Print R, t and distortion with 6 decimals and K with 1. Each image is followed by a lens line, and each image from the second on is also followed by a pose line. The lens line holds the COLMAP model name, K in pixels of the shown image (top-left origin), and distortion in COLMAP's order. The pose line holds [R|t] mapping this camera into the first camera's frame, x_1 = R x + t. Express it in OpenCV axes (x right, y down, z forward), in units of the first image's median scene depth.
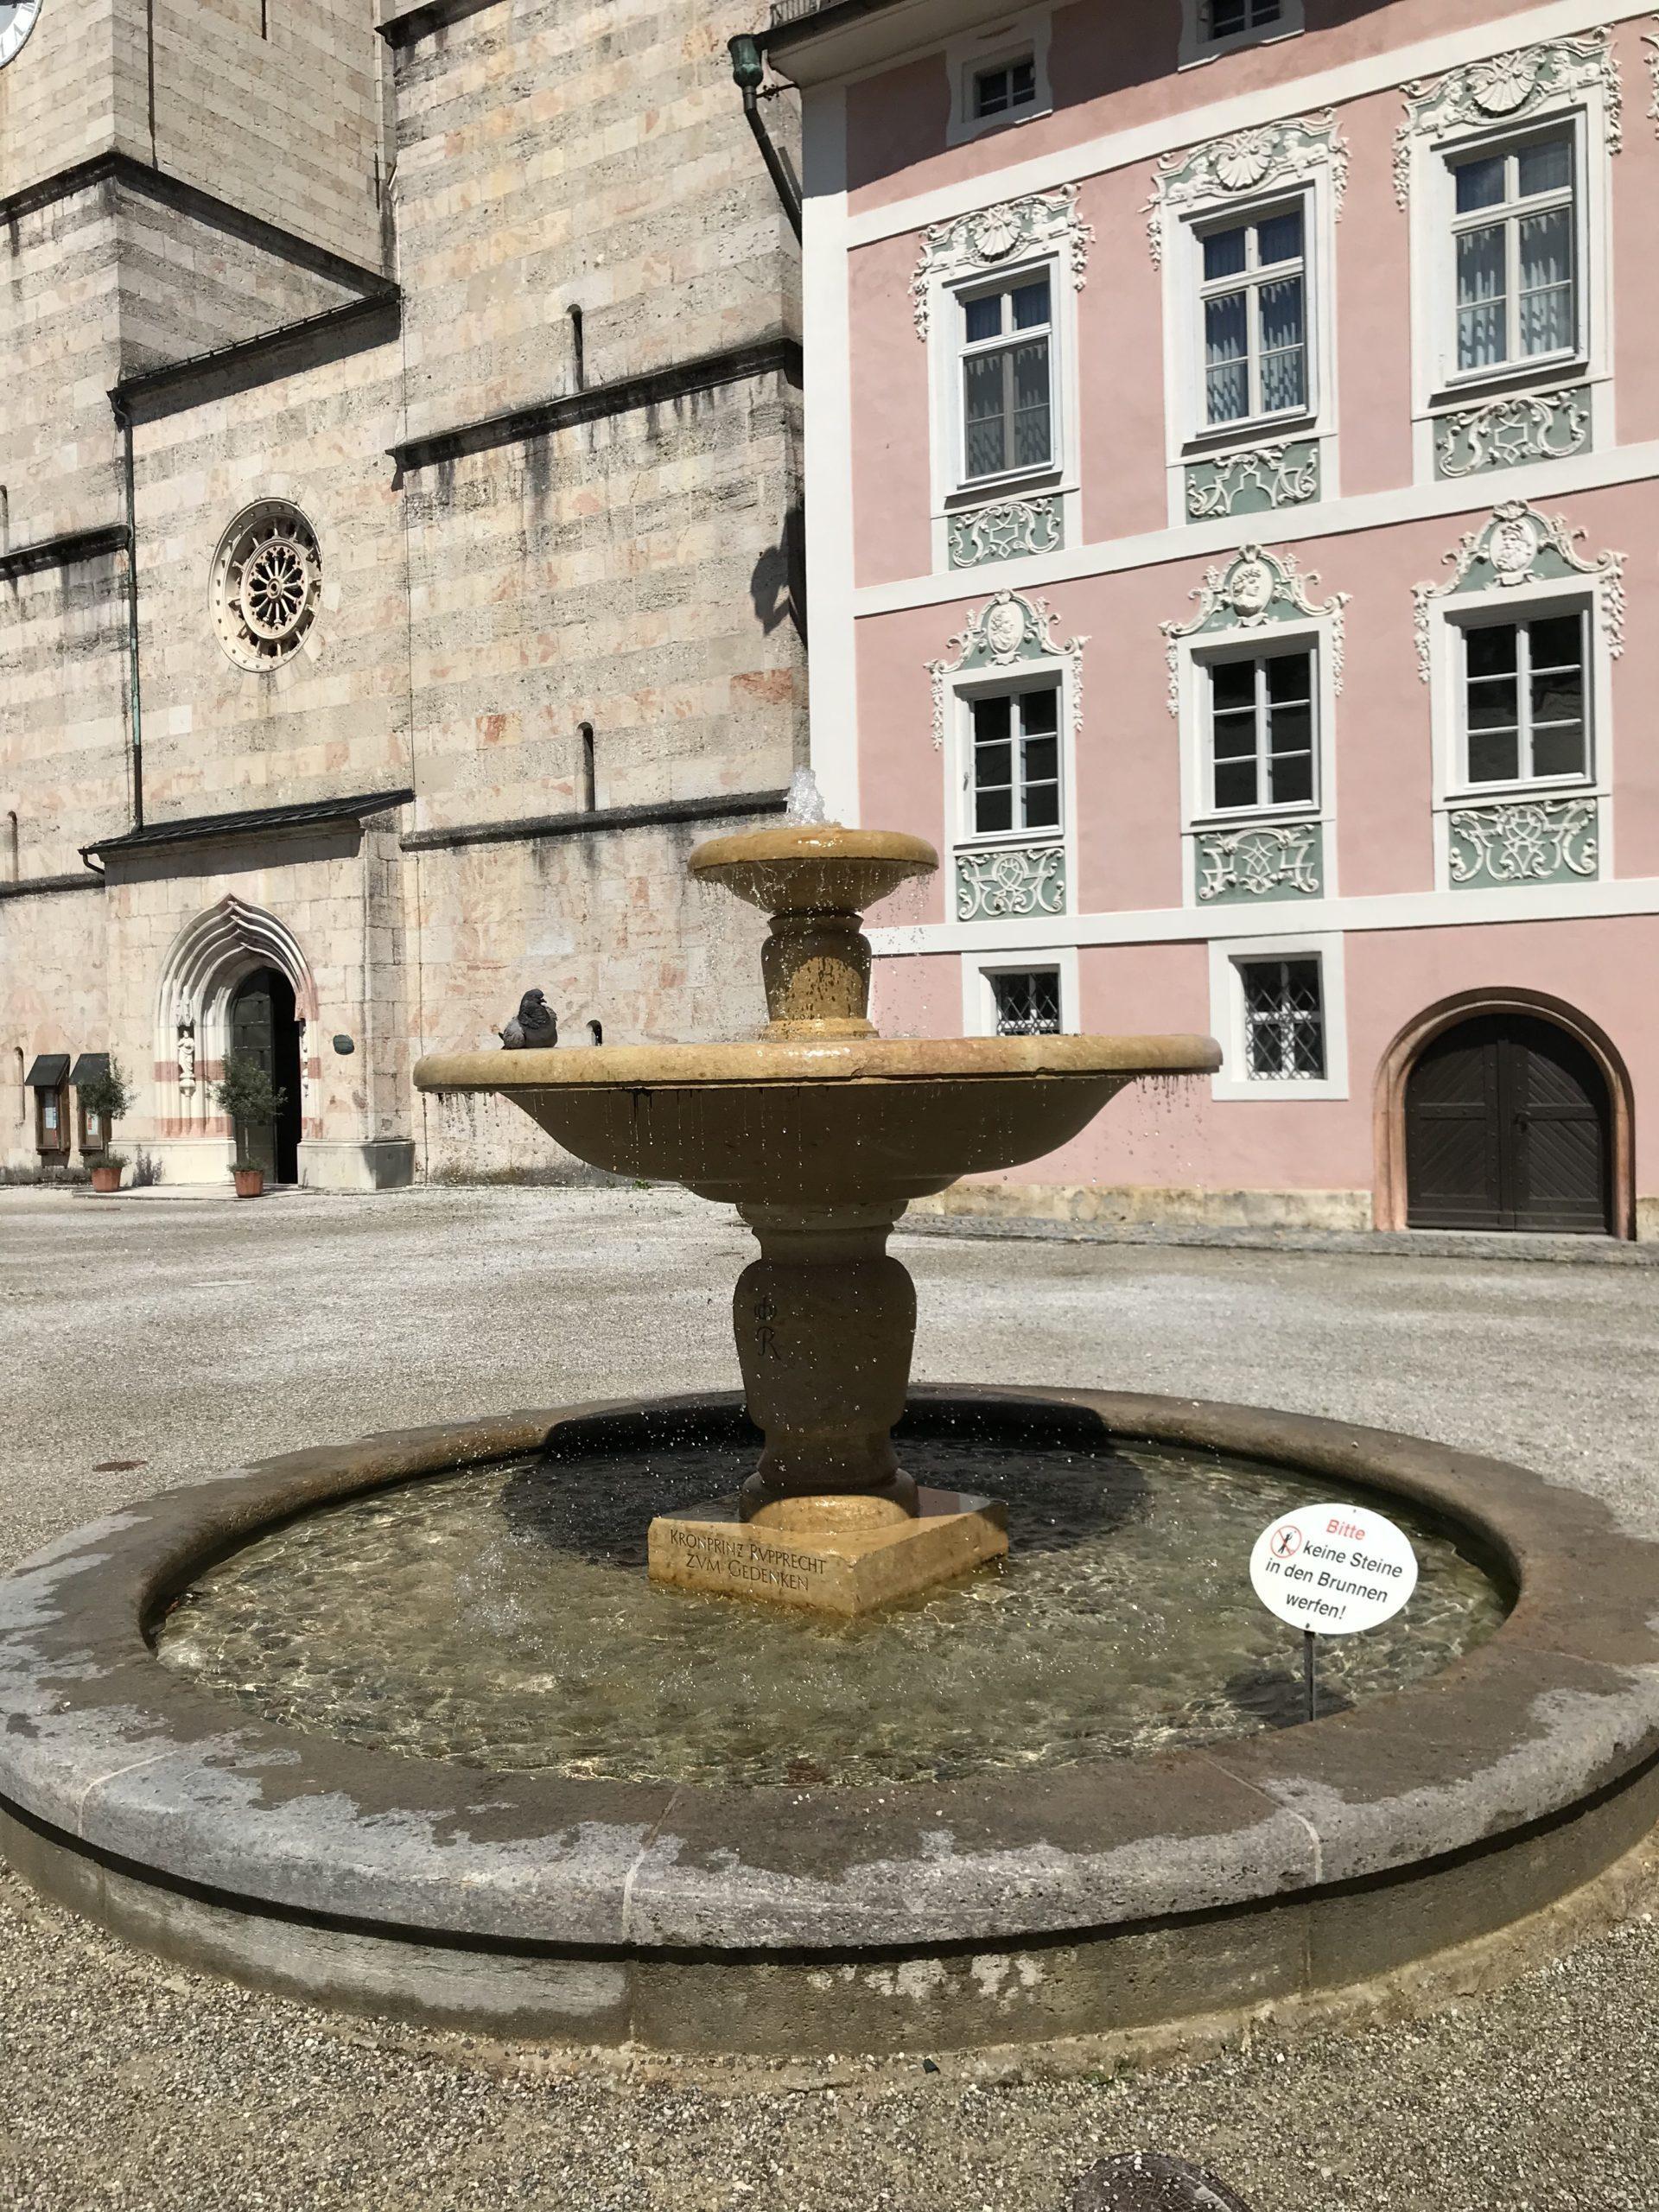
lens RADIAL K [[1887.7, 0, 829.5], [0, 1887.7, 1106.0], [0, 0, 1]] dist [0.003991, -0.005112]
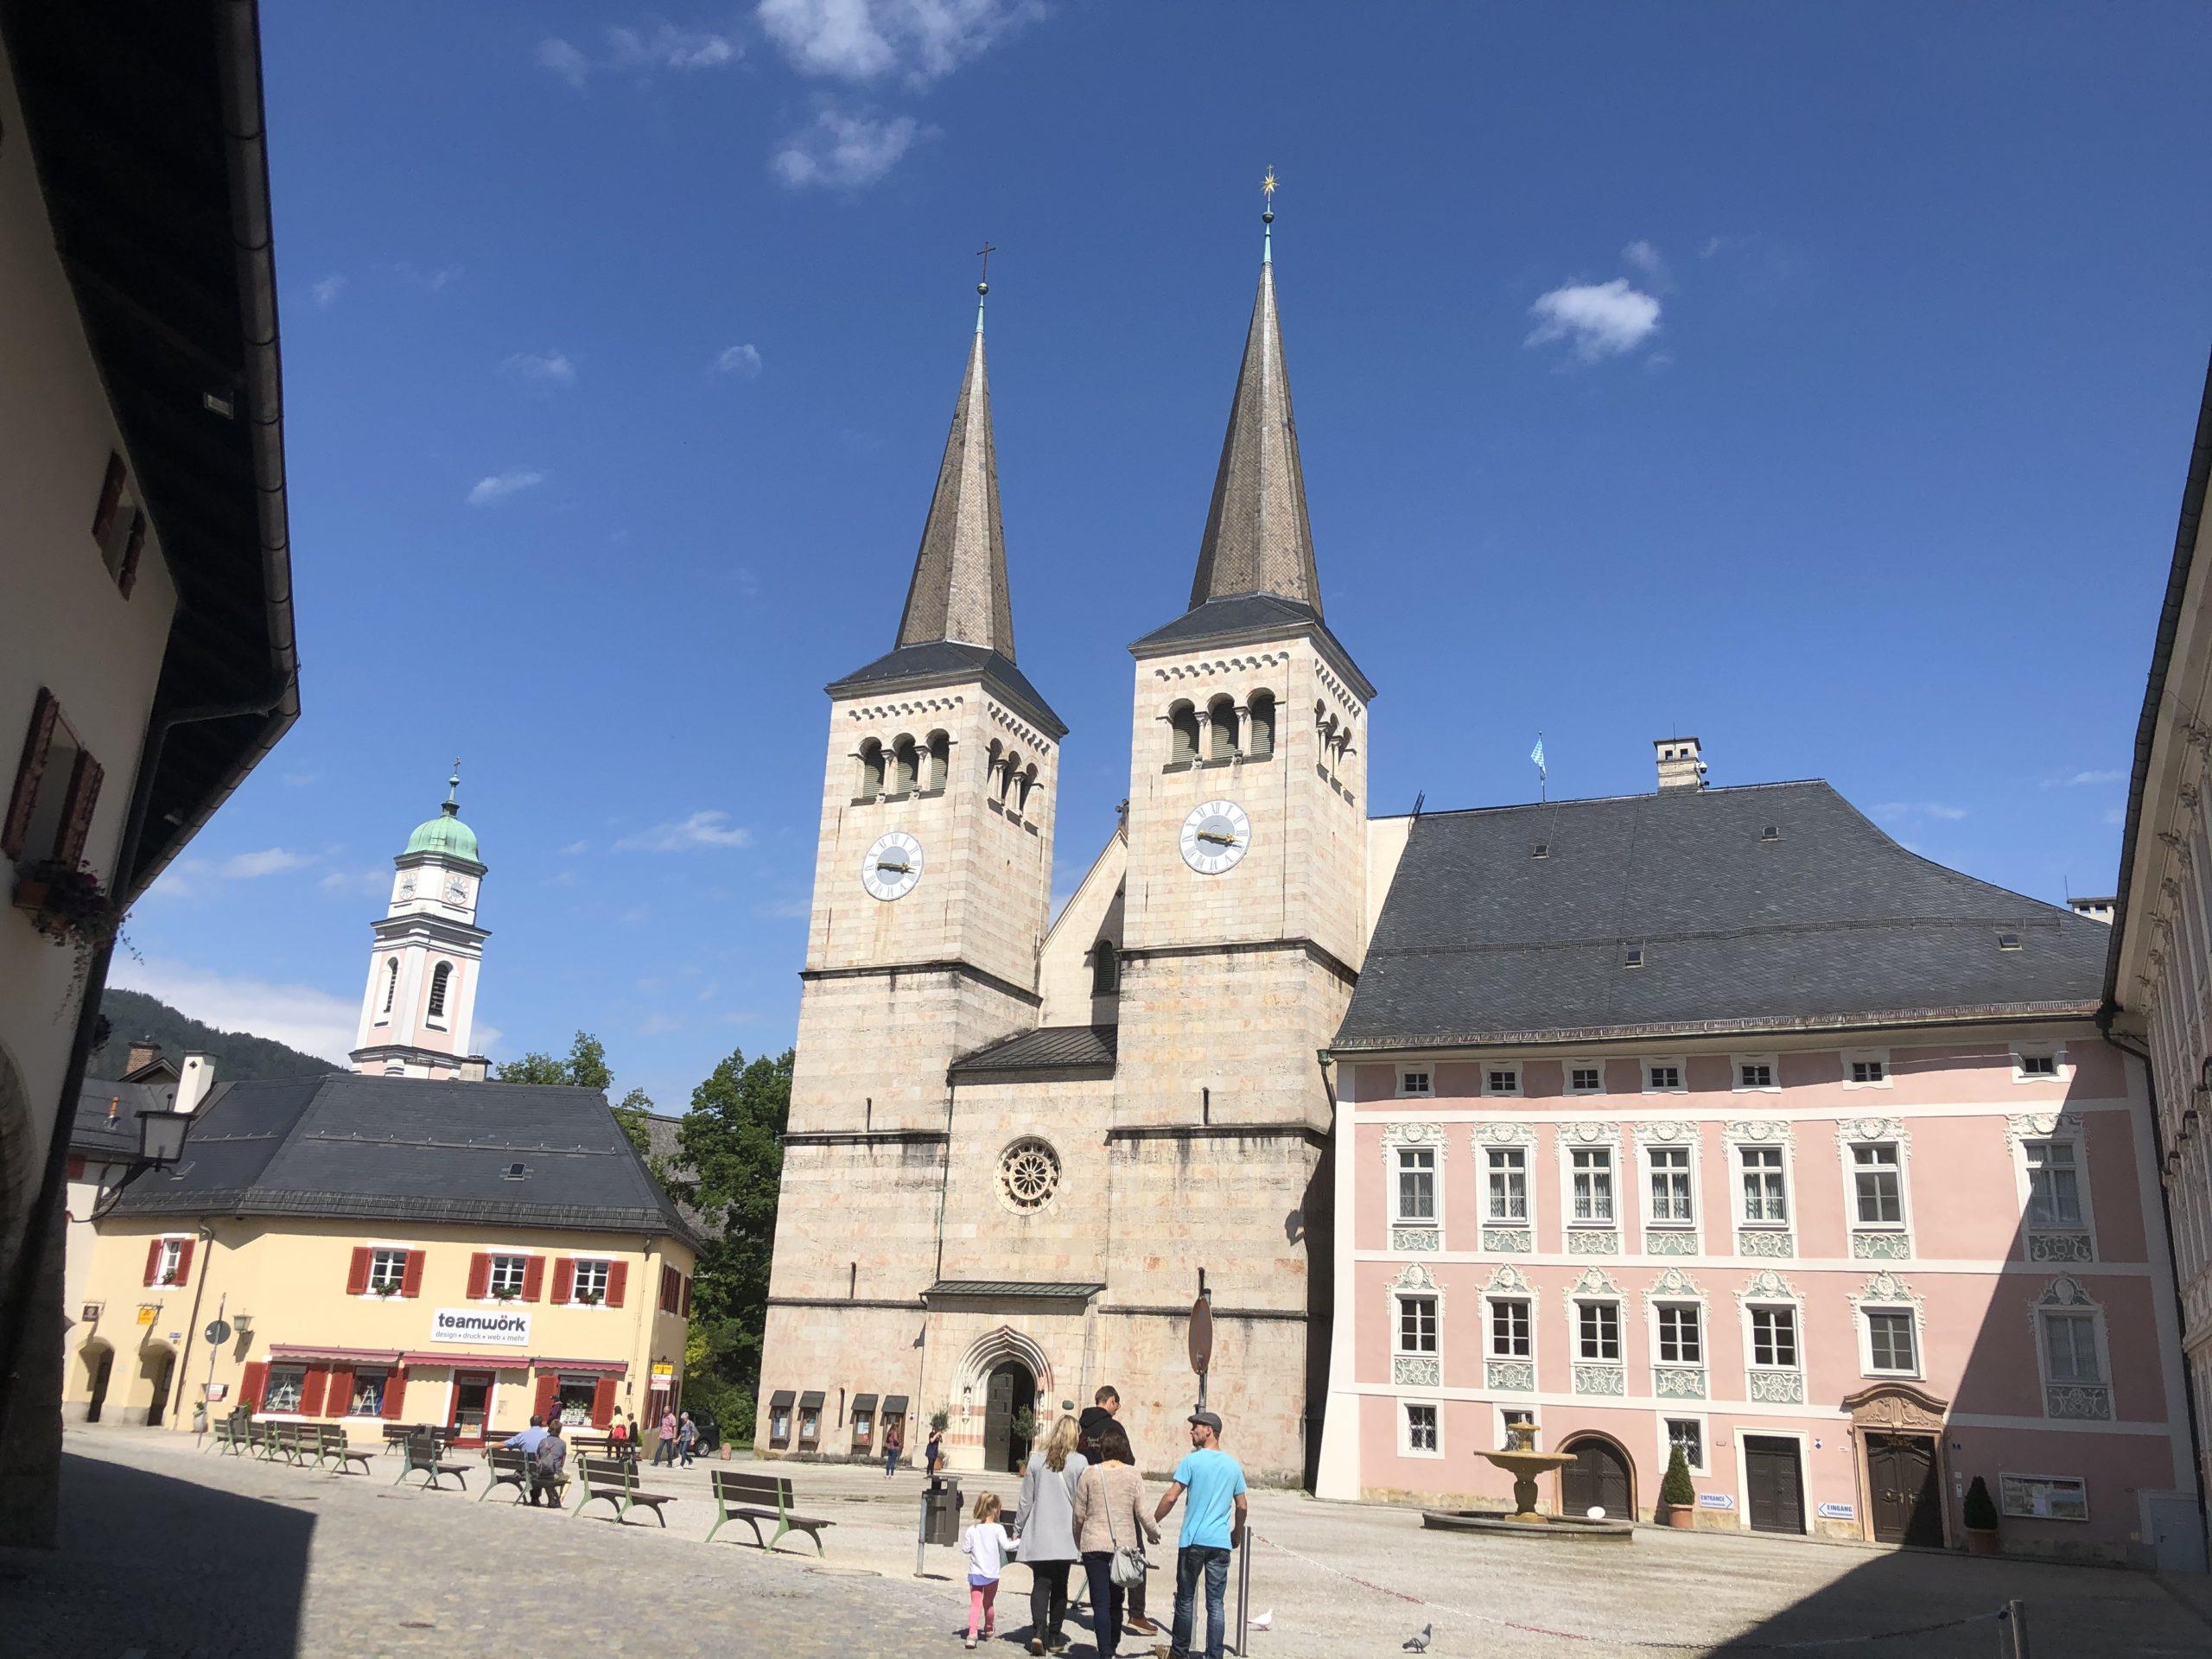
lens RADIAL K [[1880.7, 0, 1095.8], [0, 1880.7, 749.1], [0, 0, 1]] dist [0.093529, -0.242690]
pose [[0.989612, 0.106439, 0.096636, -0.517259], [-0.066897, 0.935920, -0.345801, 0.012752], [-0.127251, 0.335744, 0.933318, -1.287524]]
